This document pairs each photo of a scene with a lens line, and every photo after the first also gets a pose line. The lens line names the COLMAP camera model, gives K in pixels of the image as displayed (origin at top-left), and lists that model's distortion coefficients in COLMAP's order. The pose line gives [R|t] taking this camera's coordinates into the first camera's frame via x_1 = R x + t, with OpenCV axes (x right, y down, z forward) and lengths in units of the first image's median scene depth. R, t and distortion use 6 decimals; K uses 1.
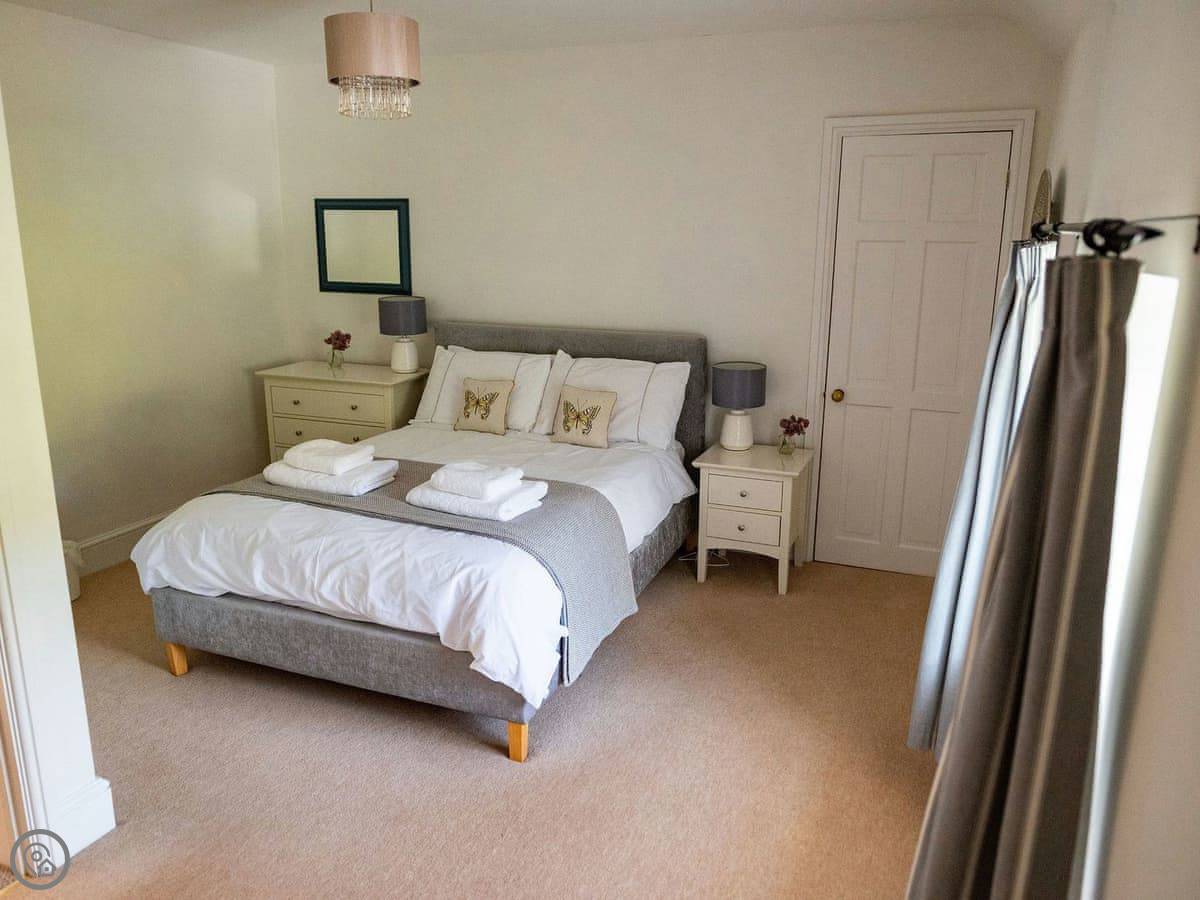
lens RADIAL K [[923.0, 0, 601.0], [0, 923.0, 469.6], [0, 0, 1]] dist [-0.008965, -0.003391]
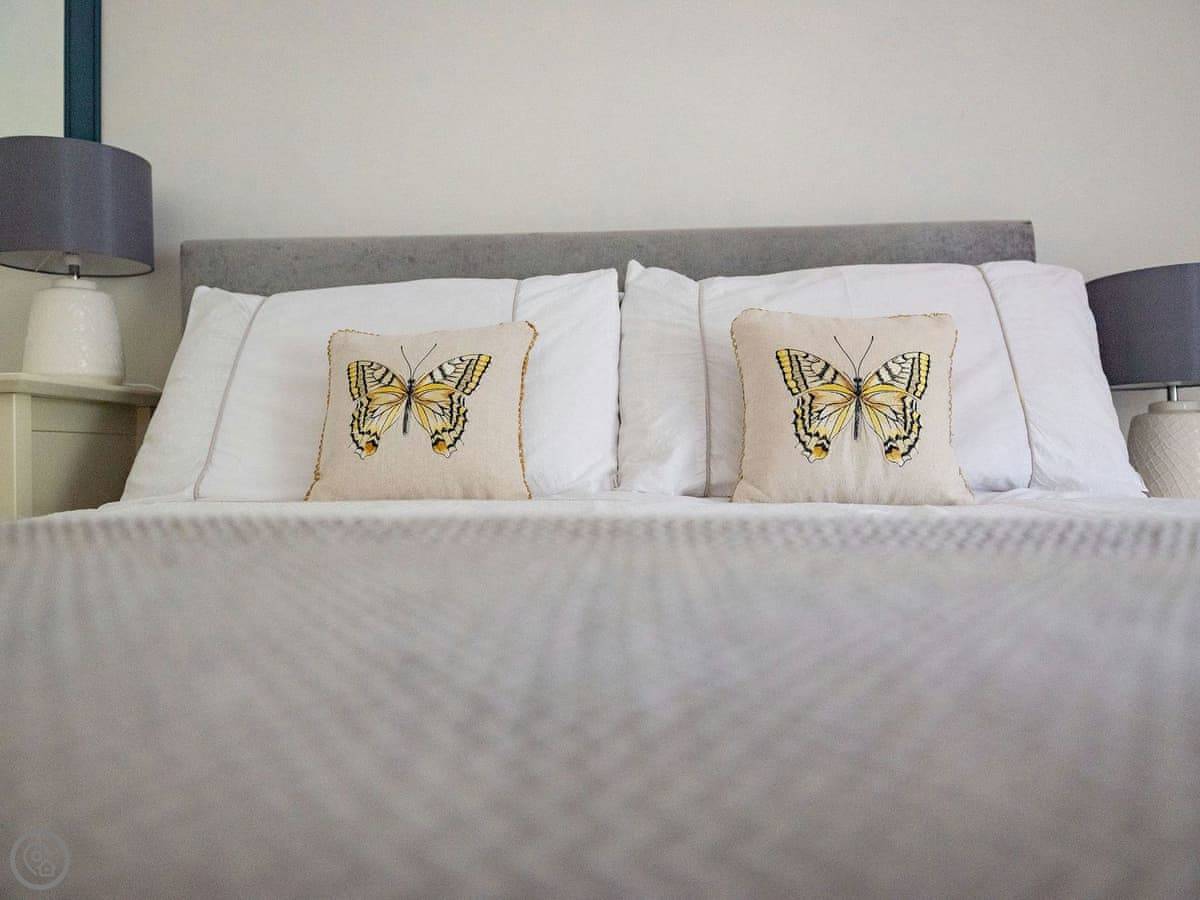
lens RADIAL K [[923.0, 0, 601.0], [0, 923.0, 469.6], [0, 0, 1]] dist [-0.008965, -0.003391]
pose [[0.938633, -0.028653, 0.343726, -0.168783], [0.115278, 0.965298, -0.234329, 0.014550], [-0.325084, 0.259573, 0.909364, 0.735957]]
